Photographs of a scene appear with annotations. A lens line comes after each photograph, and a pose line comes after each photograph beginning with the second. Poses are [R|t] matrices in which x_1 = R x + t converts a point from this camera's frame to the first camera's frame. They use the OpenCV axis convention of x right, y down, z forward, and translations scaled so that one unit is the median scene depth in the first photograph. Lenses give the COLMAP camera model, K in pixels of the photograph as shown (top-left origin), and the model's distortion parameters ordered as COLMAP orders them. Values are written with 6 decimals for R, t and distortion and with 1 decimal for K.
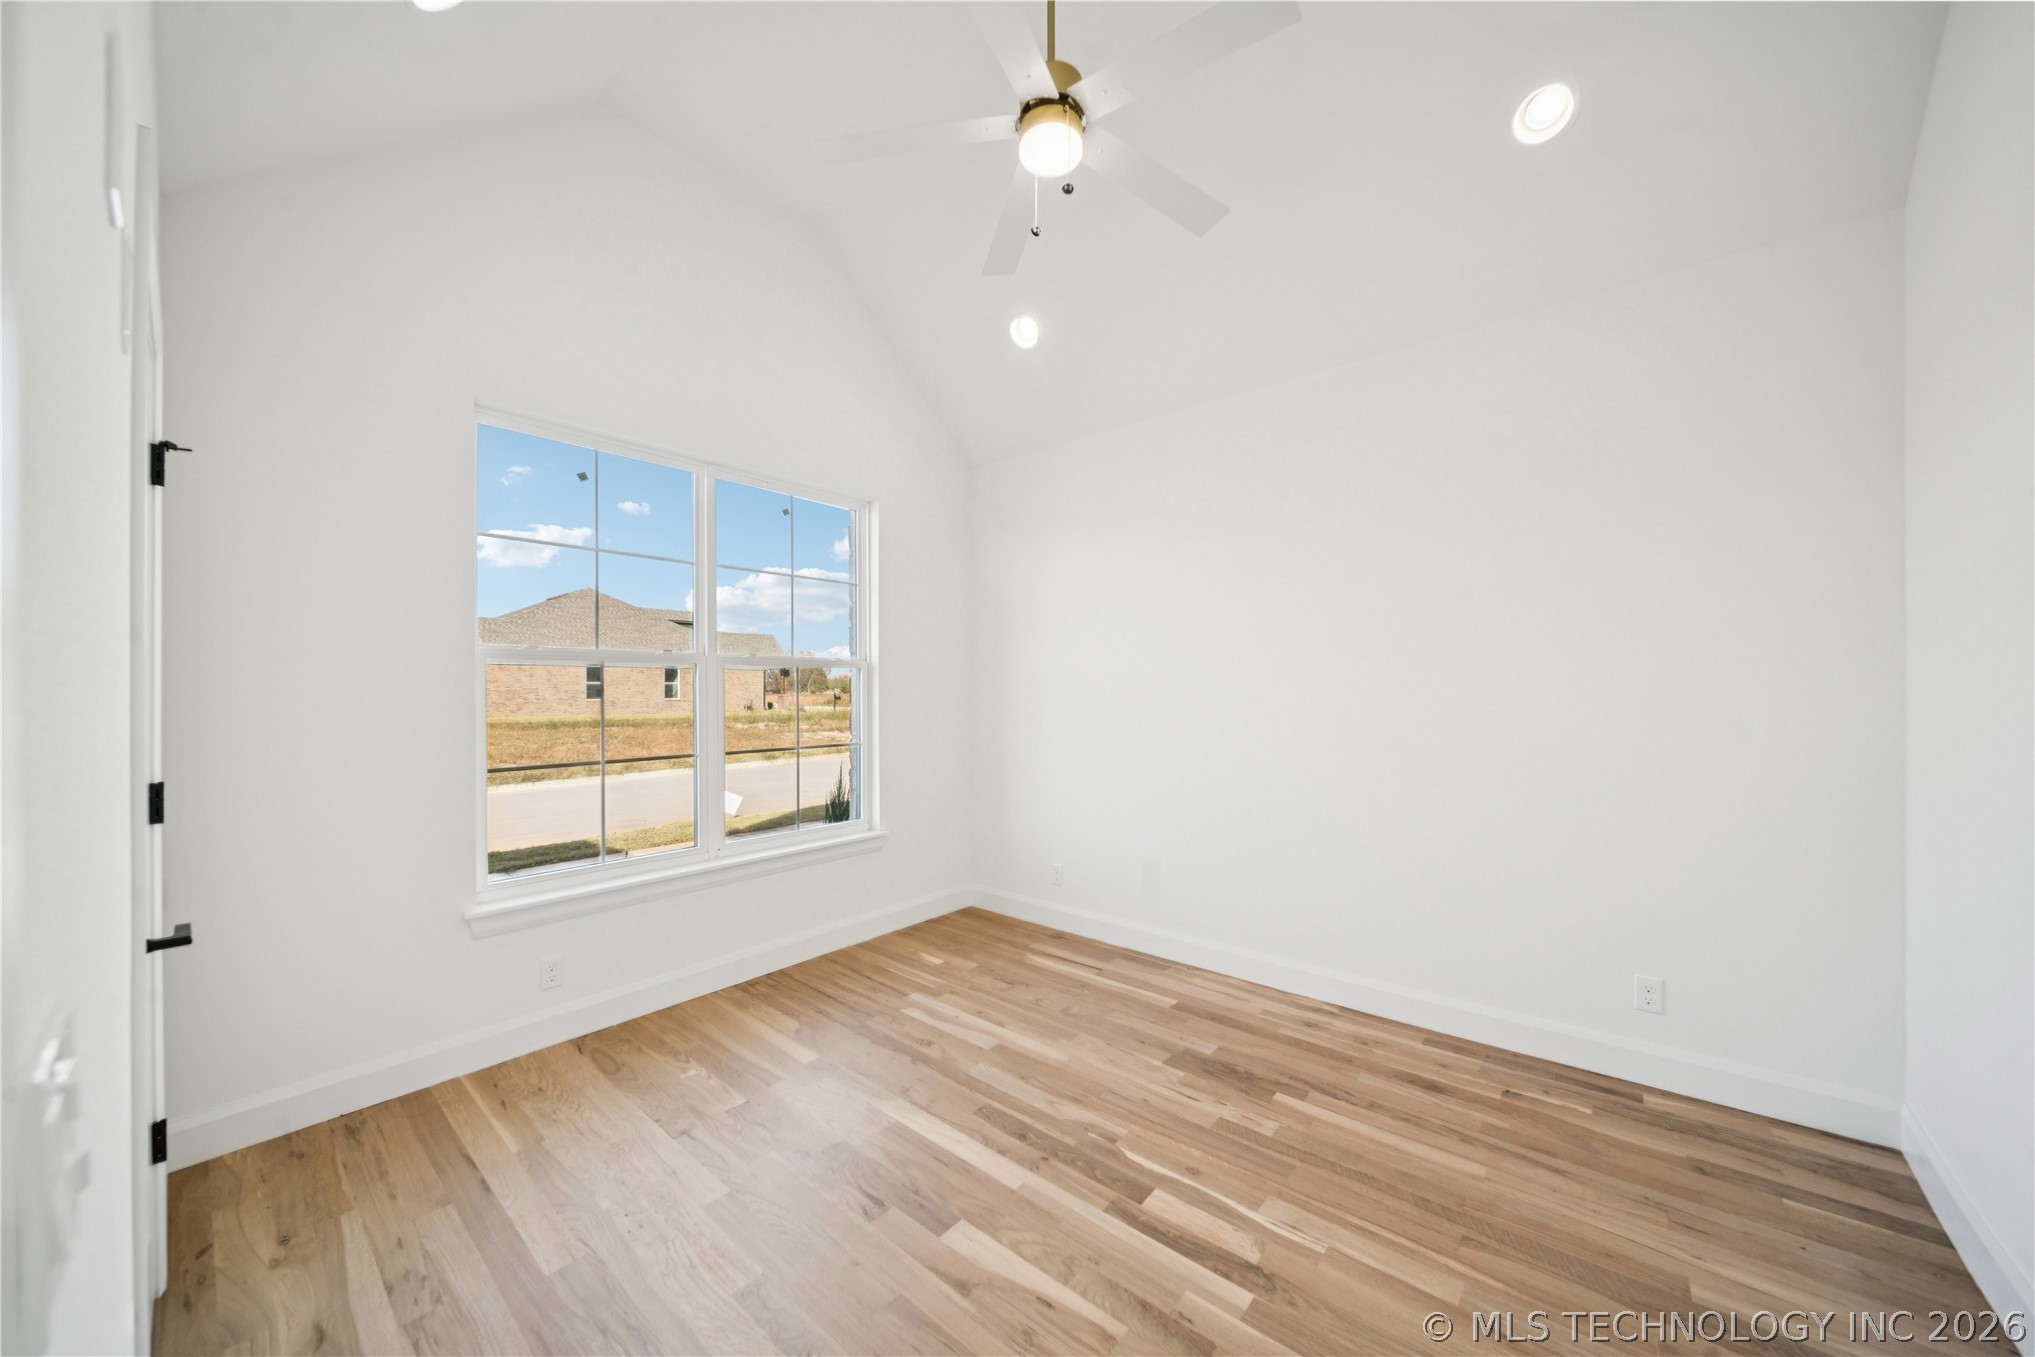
lens RADIAL K [[725.6, 0, 1011.1], [0, 725.6, 669.7], [0, 0, 1]] dist [-0.000204, -0.001803]
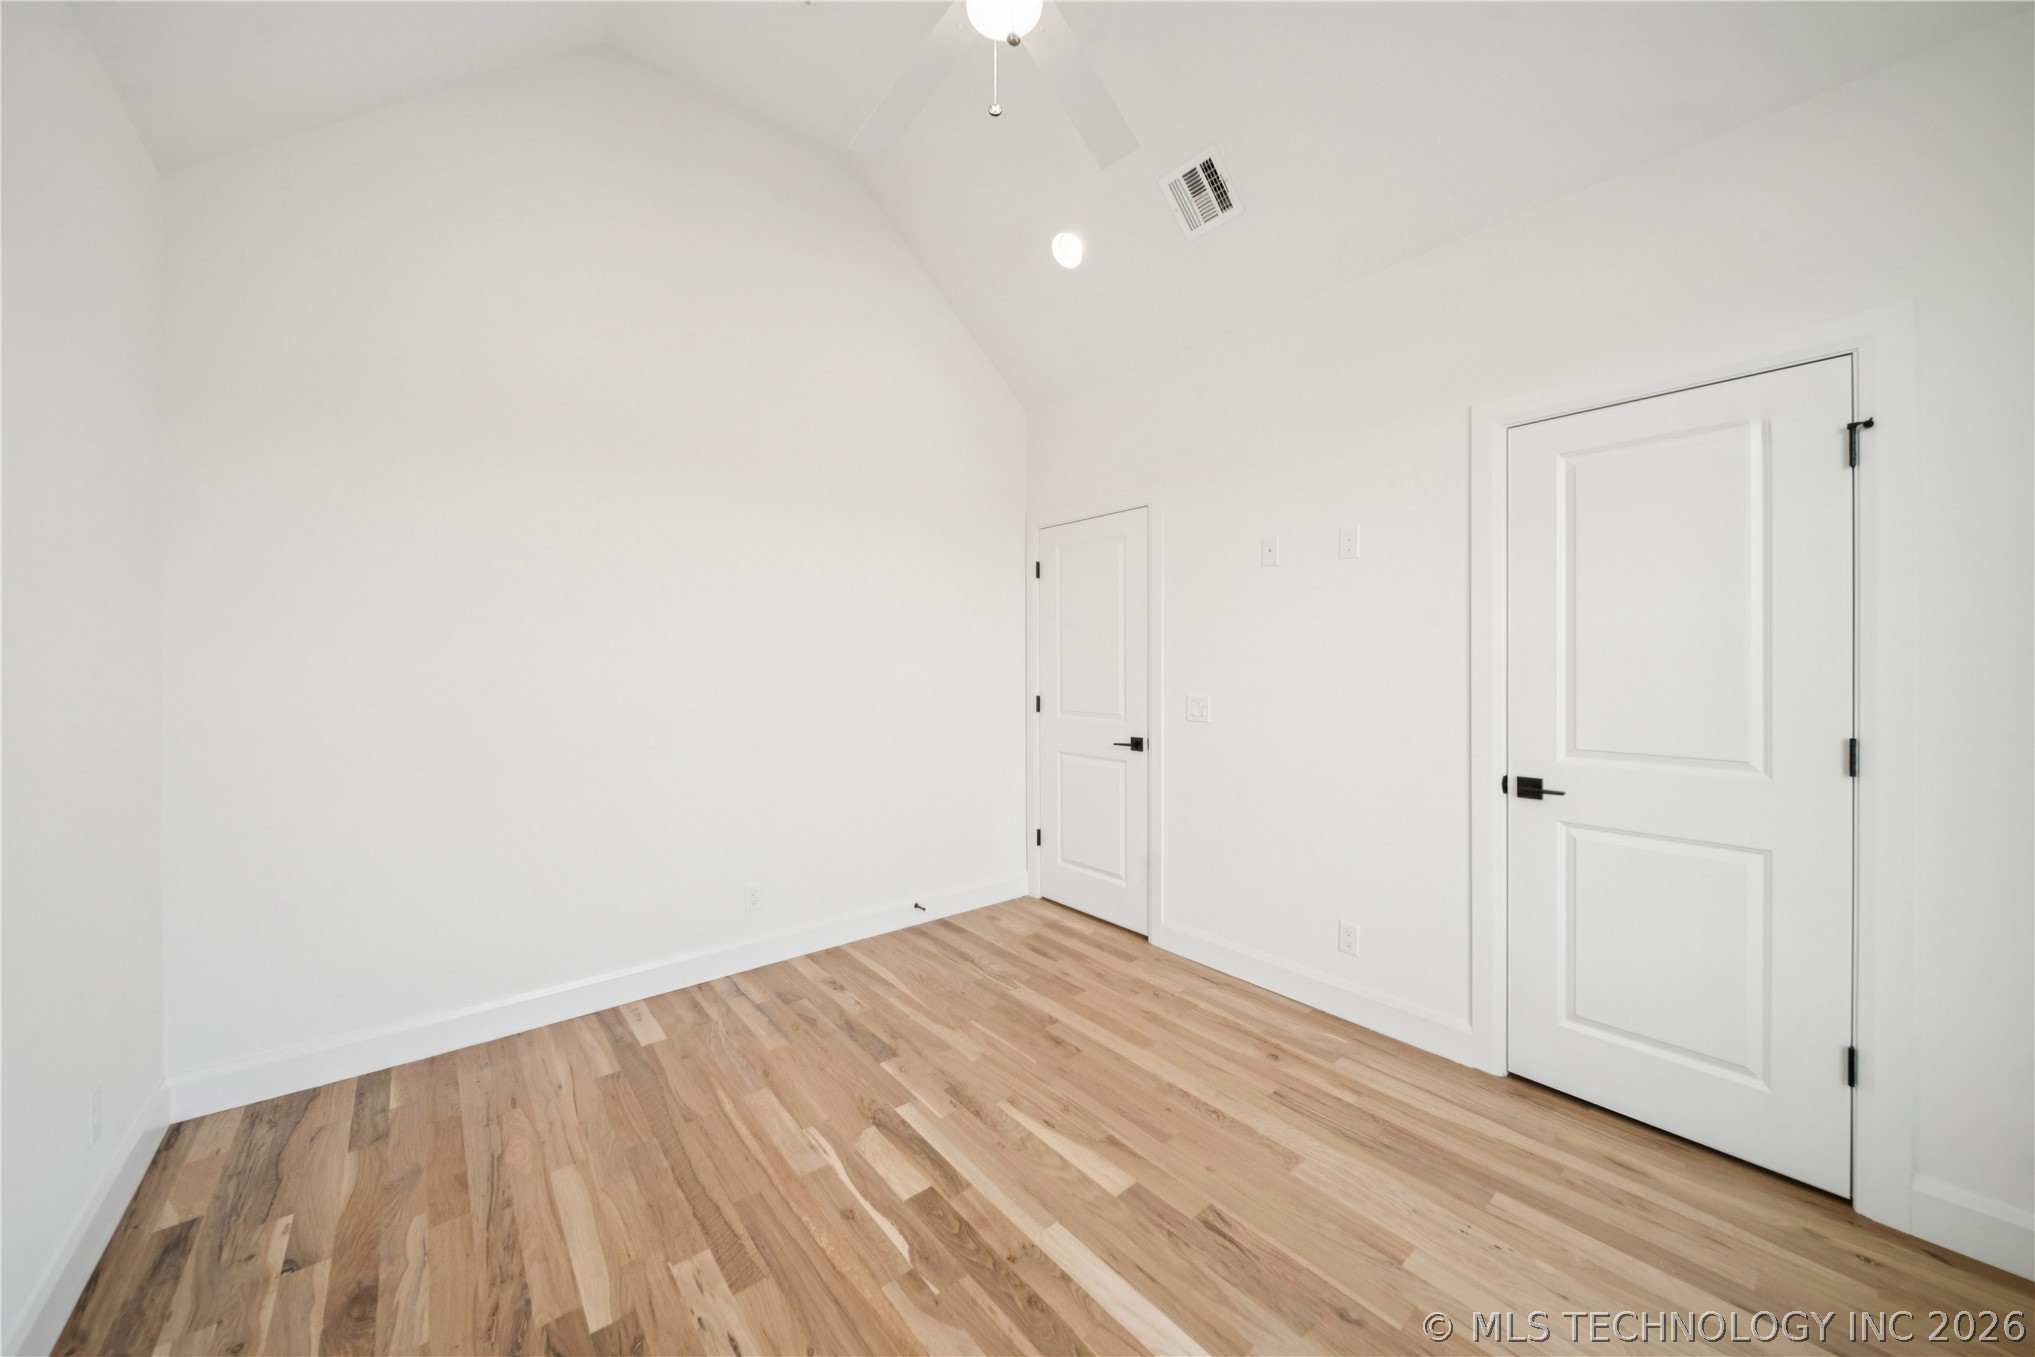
lens RADIAL K [[725.6, 0, 1011.1], [0, 725.6, 669.7], [0, 0, 1]] dist [-0.000204, -0.001803]
pose [[-0.983775, 0.005029, 0.179336, -0.105346], [0.001619, 0.999815, -0.019156, 0.060462], [-0.179400, -0.018555, -0.983601, 1.952744]]
